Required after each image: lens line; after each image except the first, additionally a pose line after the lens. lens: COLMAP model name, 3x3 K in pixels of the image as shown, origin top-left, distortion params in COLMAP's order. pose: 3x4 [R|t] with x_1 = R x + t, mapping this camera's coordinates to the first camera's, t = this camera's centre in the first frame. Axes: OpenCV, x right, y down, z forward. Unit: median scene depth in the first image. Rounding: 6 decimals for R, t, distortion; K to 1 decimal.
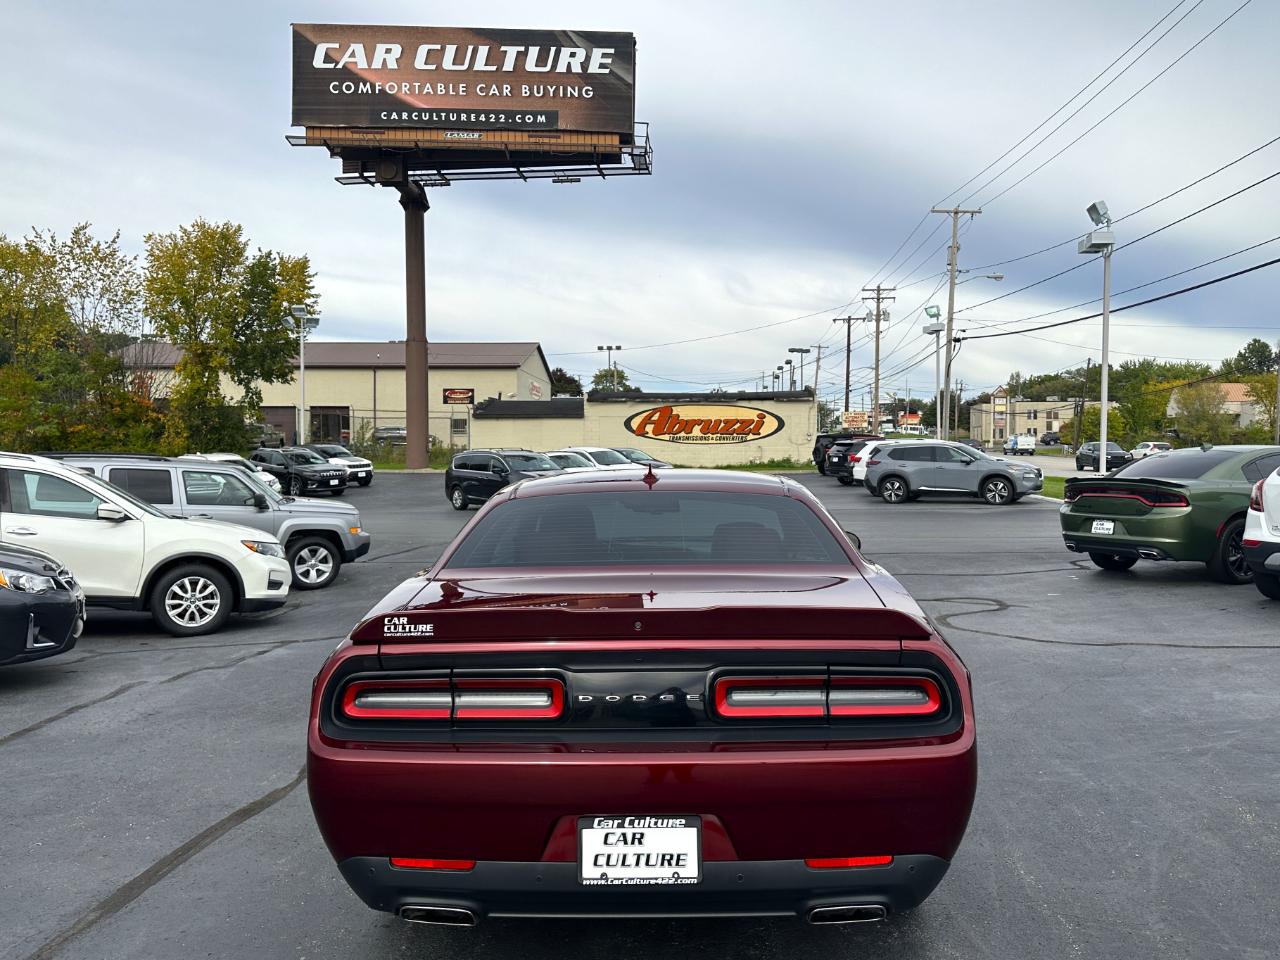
lens RADIAL K [[1026.0, 0, 653.8], [0, 1026.0, 464.8], [0, 0, 1]] dist [0.055186, -0.067745]
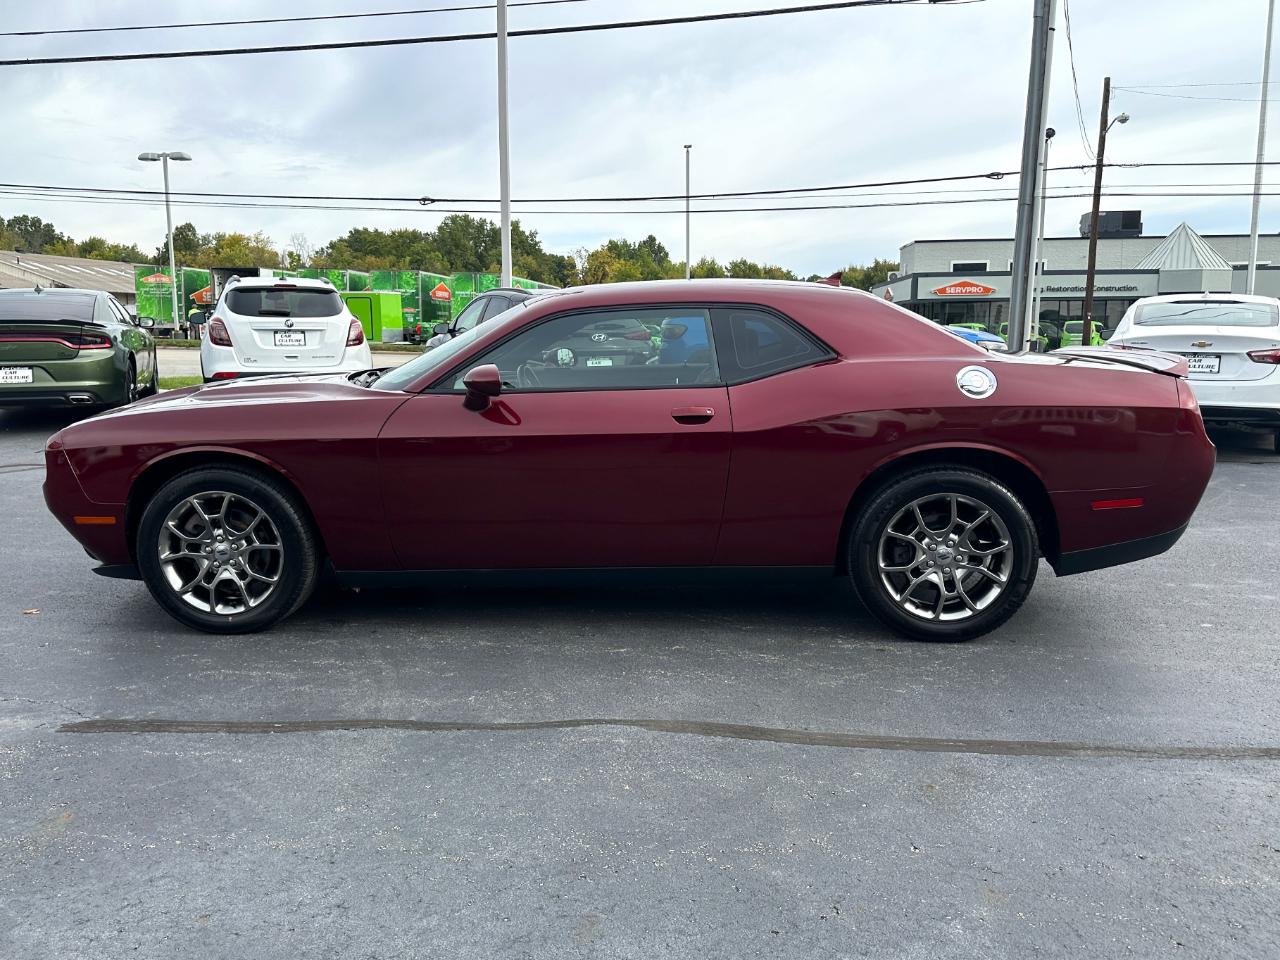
lens RADIAL K [[992.8, 0, 680.4], [0, 992.8, 482.1], [0, 0, 1]] dist [0.041375, -0.059479]
pose [[0.012234, -0.154592, 0.987903, -0.507958], [0.004511, 0.987975, 0.154547, 0.024452], [-0.999915, 0.002565, 0.012784, 0.497513]]
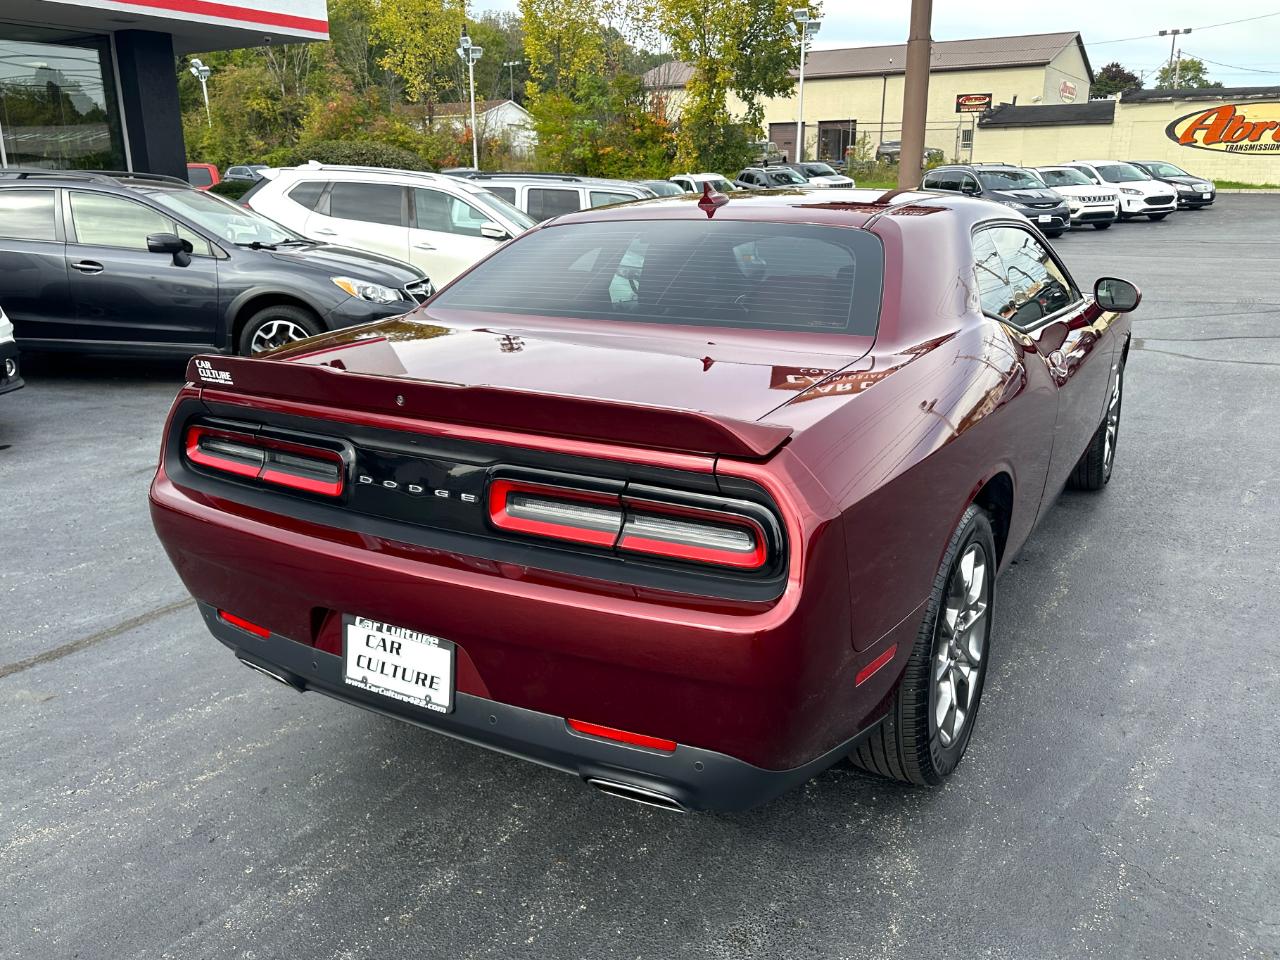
lens RADIAL K [[1026.0, 0, 631.4], [0, 1026.0, 478.0], [0, 0, 1]] dist [0.055186, -0.067745]
pose [[0.868862, 0.134634, -0.476396, 0.143175], [0.000890, 0.961883, 0.273459, 0.000502], [0.495054, -0.238022, 0.835624, 0.116450]]
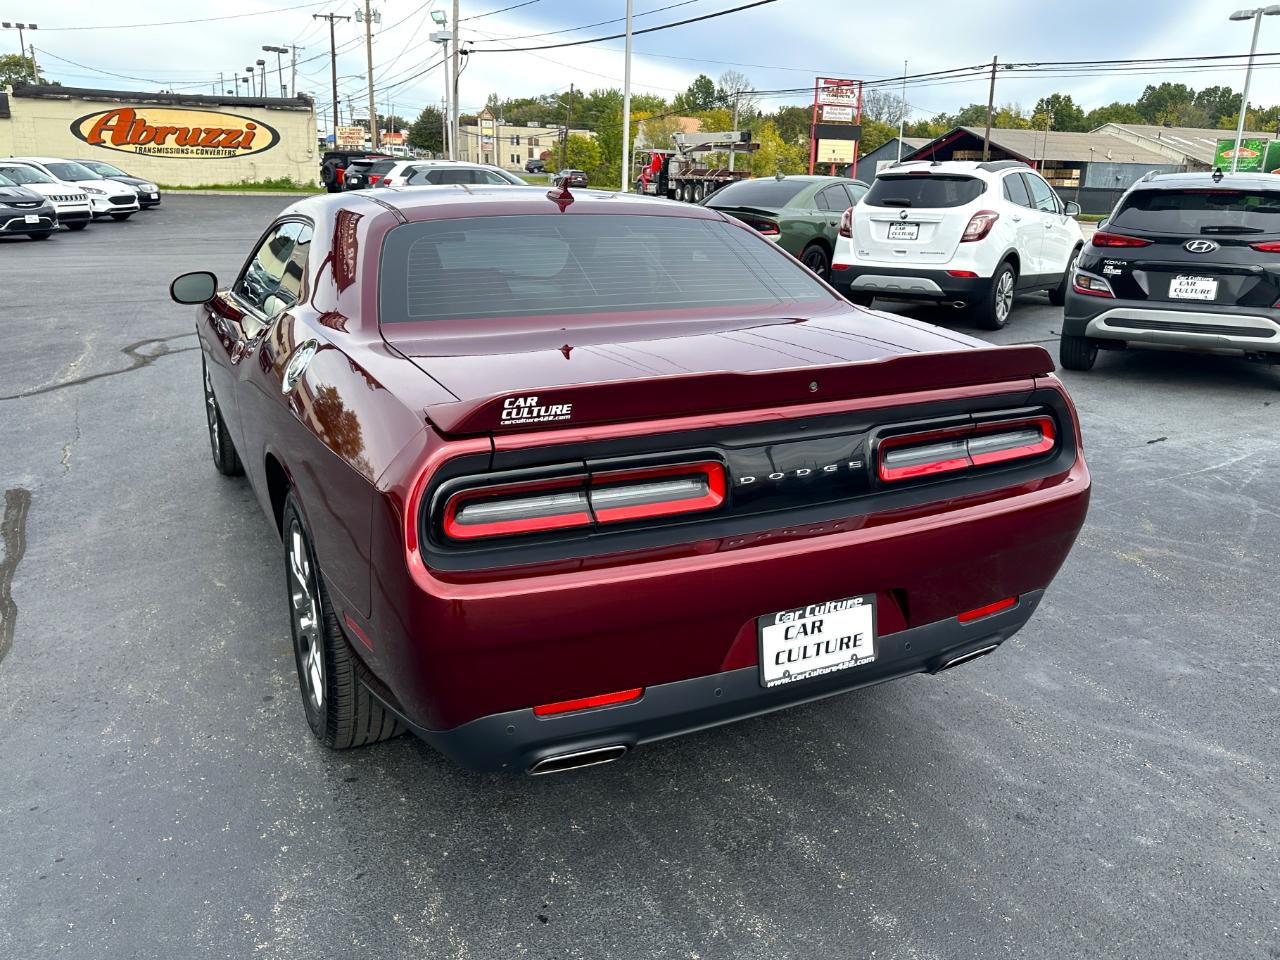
lens RADIAL K [[1026.0, 0, 660.3], [0, 1026.0, 474.5], [0, 0, 1]] dist [0.055186, -0.067745]
pose [[0.877934, -0.110794, 0.465785, -0.140674], [-0.017003, 0.965028, 0.261593, 0.003980], [-0.478479, -0.237581, 0.845348, 0.098182]]
